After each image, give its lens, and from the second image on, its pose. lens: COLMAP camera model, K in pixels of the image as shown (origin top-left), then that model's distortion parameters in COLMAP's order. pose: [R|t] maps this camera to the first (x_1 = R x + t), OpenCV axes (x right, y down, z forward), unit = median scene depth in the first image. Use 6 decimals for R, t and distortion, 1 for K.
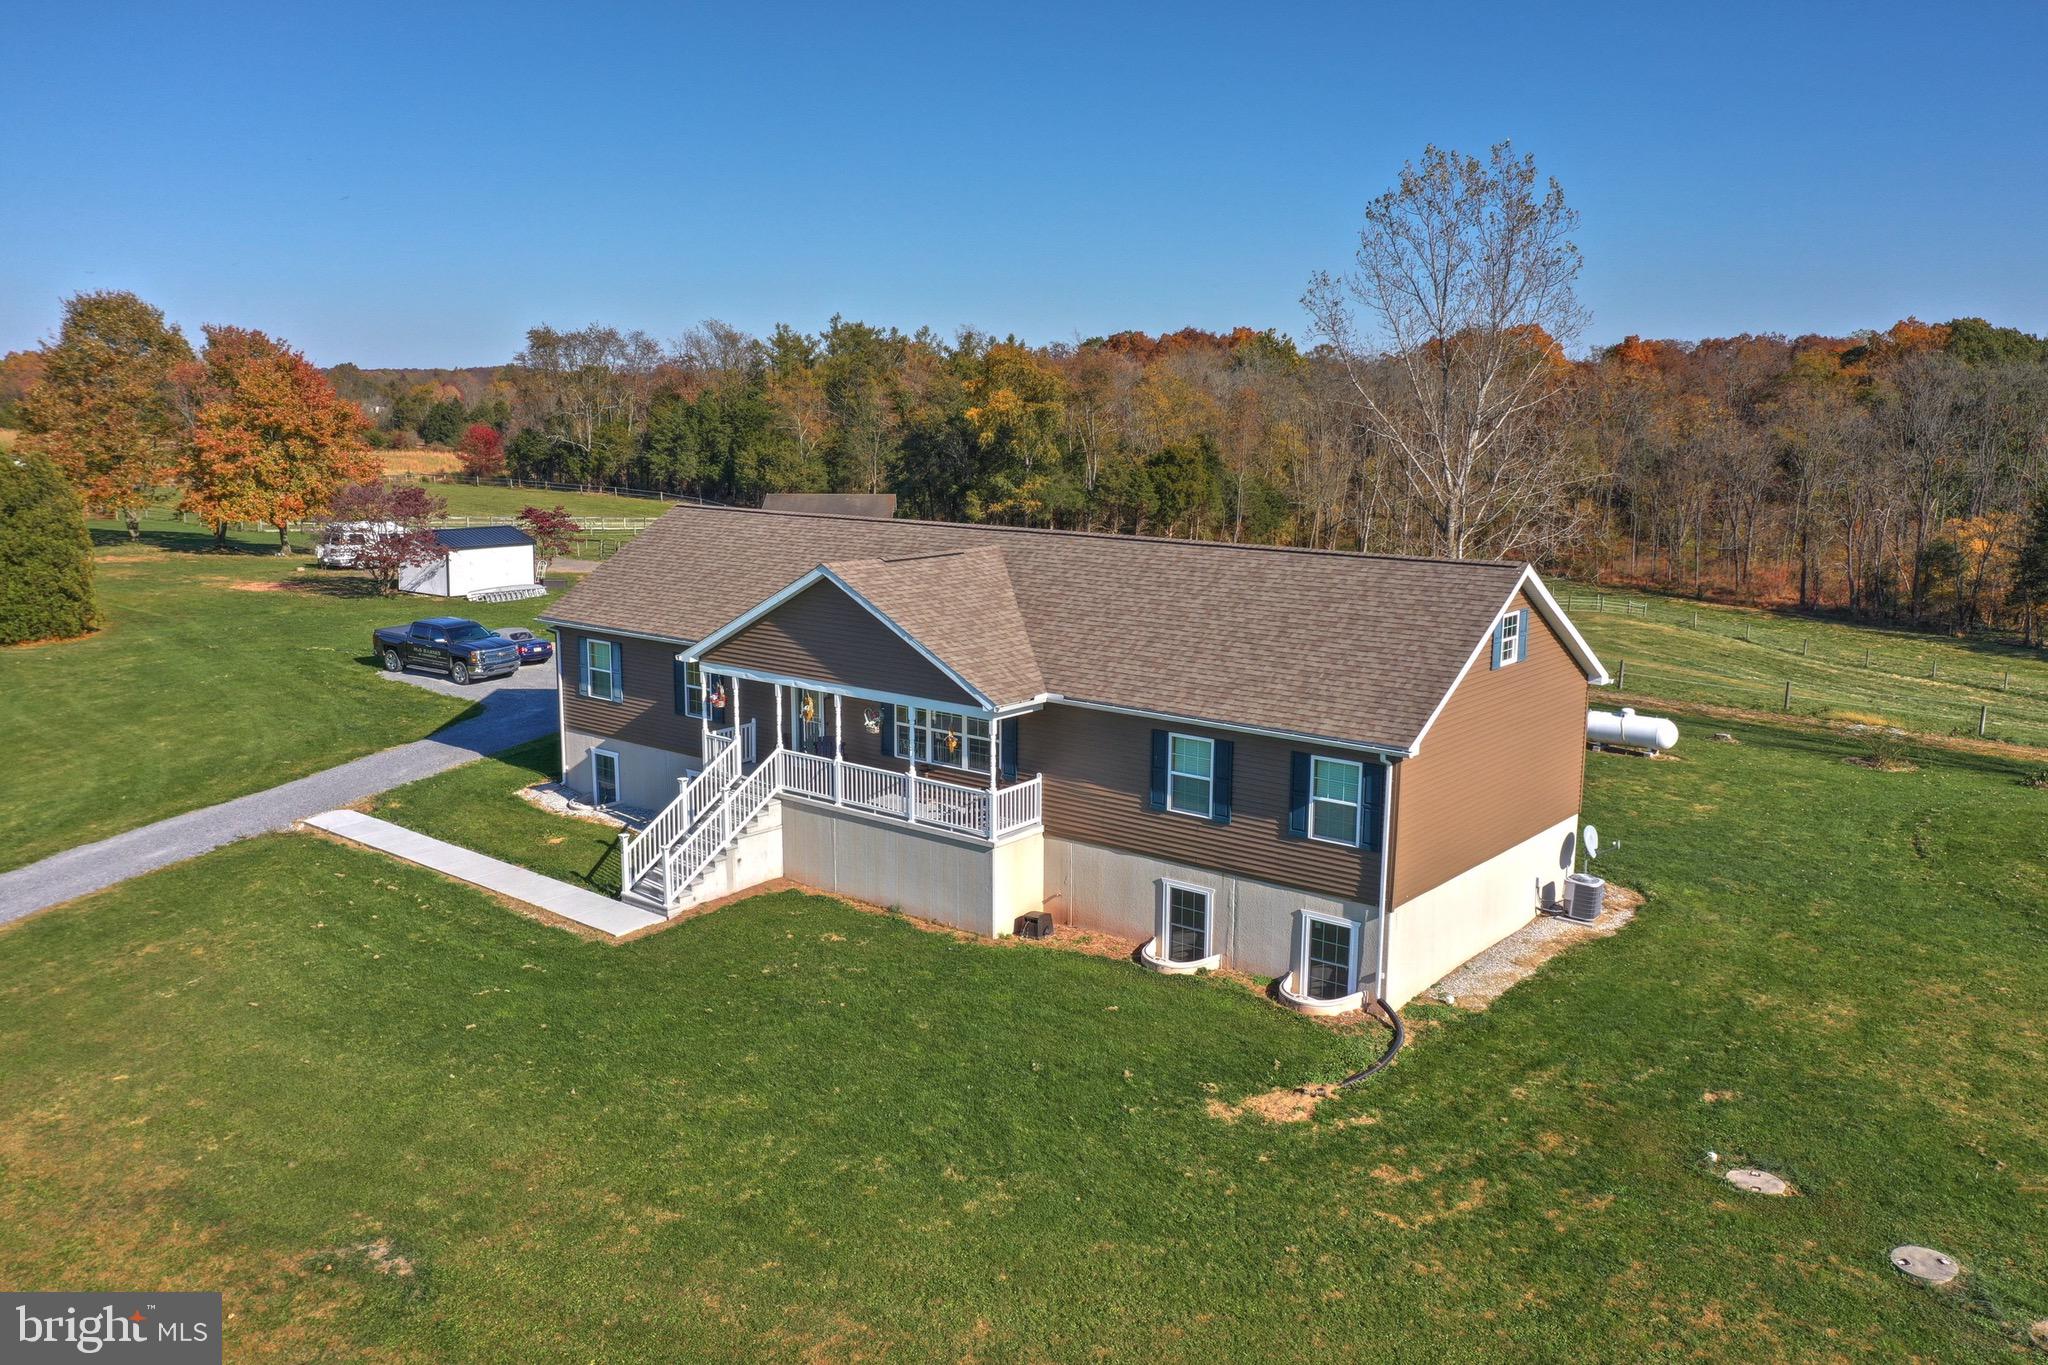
lens RADIAL K [[1606.8, 0, 1029.8], [0, 1606.8, 690.1], [0, 0, 1]] dist [0.004186, -0.002401]
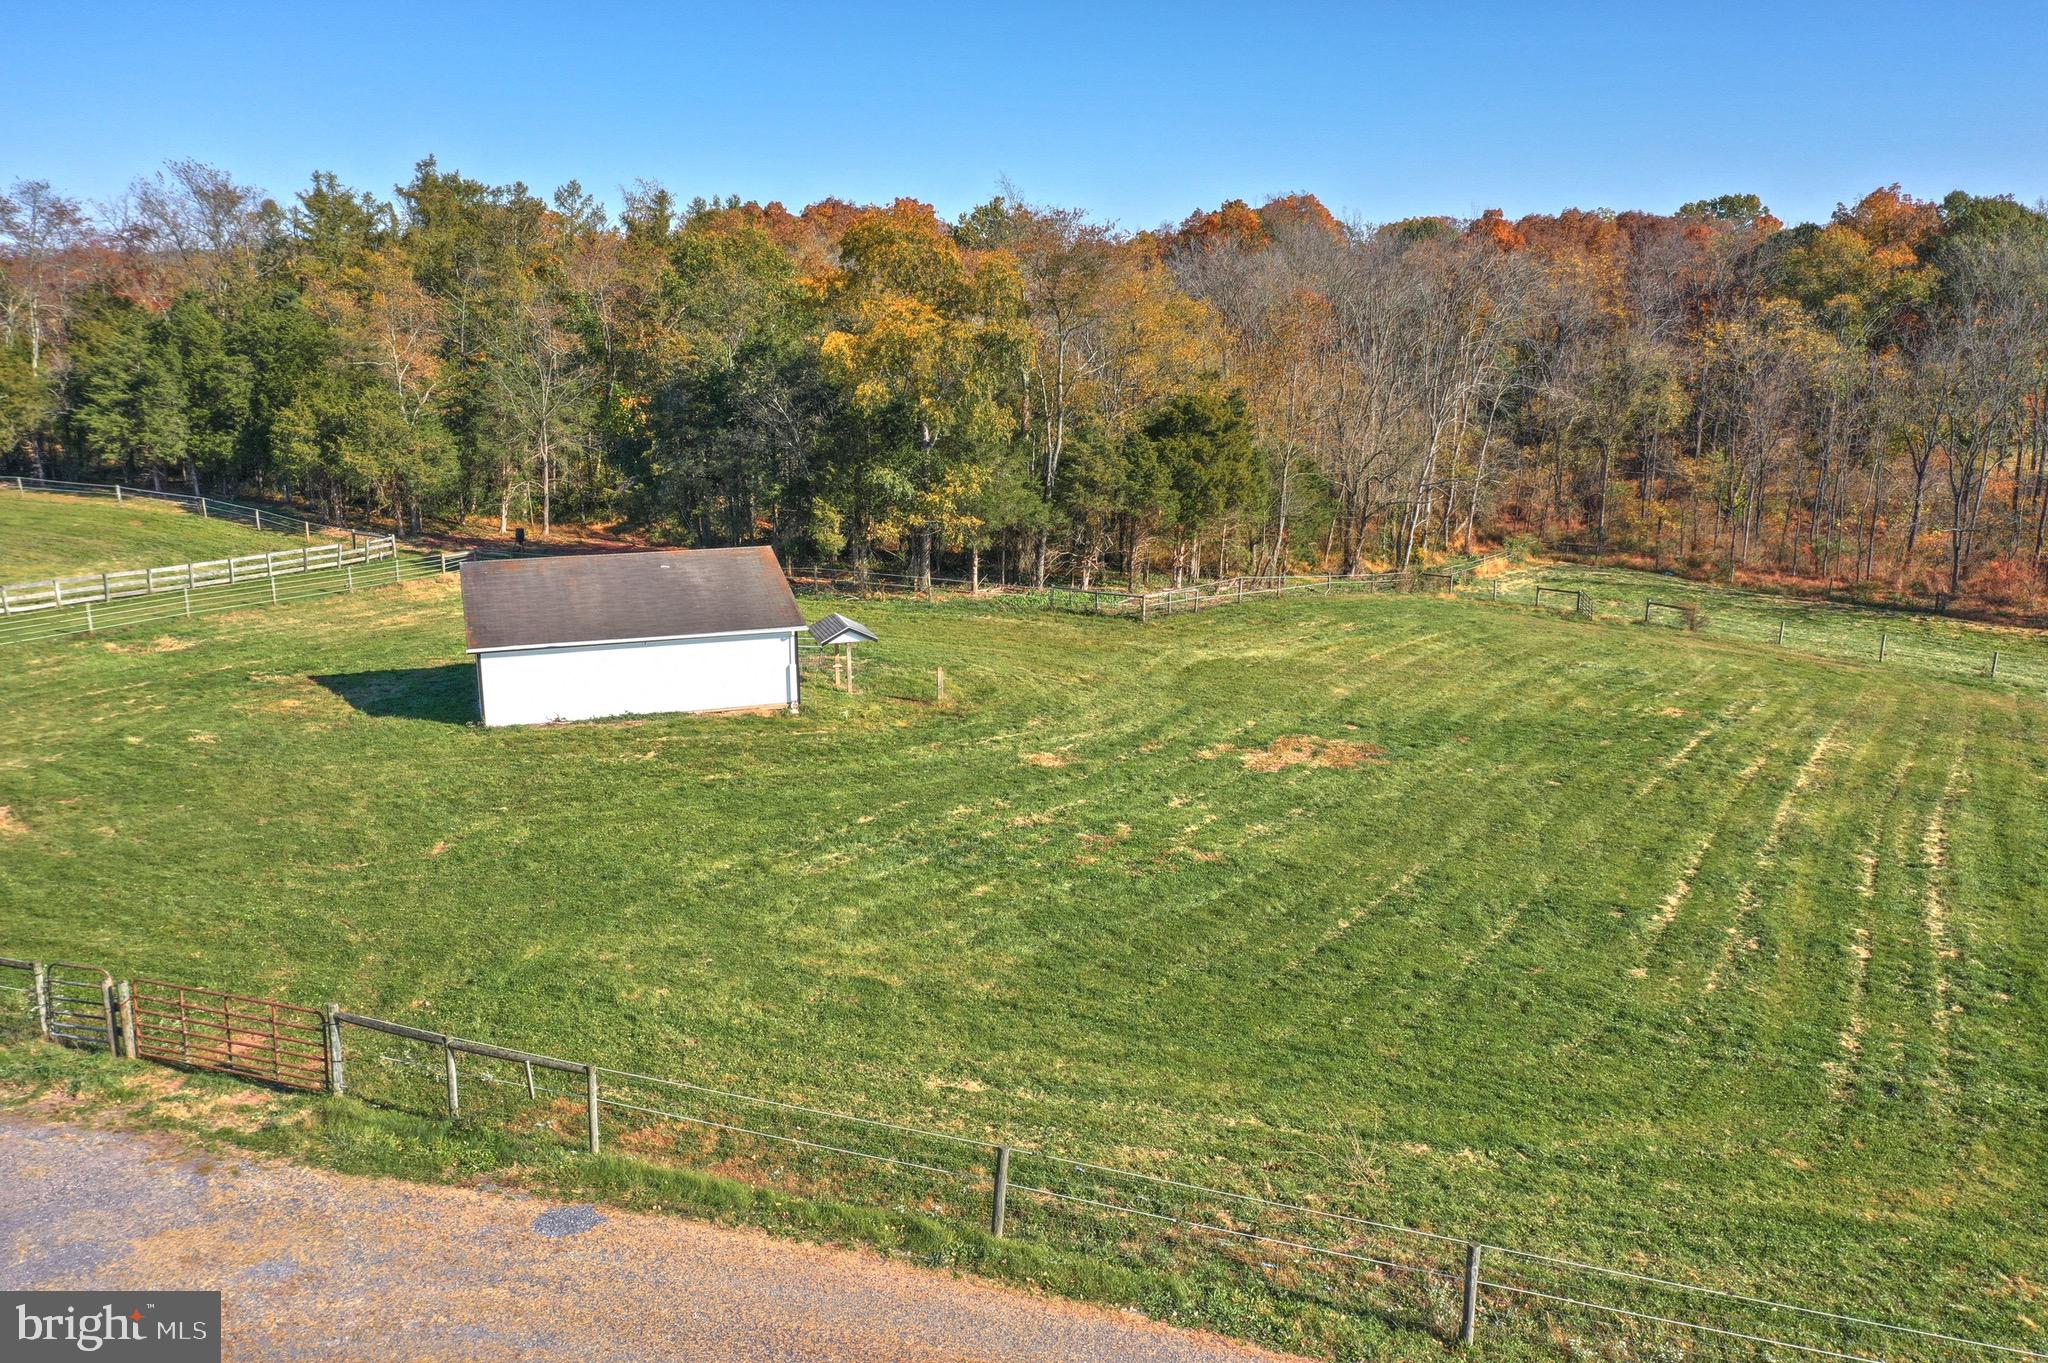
lens RADIAL K [[1653.5, 0, 1024.0], [0, 1653.5, 681.5], [0, 0, 1]] dist [0.009573, -0.002704]
pose [[0.956474, -0.073474, 0.282416, -0.100284], [0.057970, 0.996336, 0.062879, -0.074836], [-0.286001, -0.043771, 0.957229, 0.379550]]
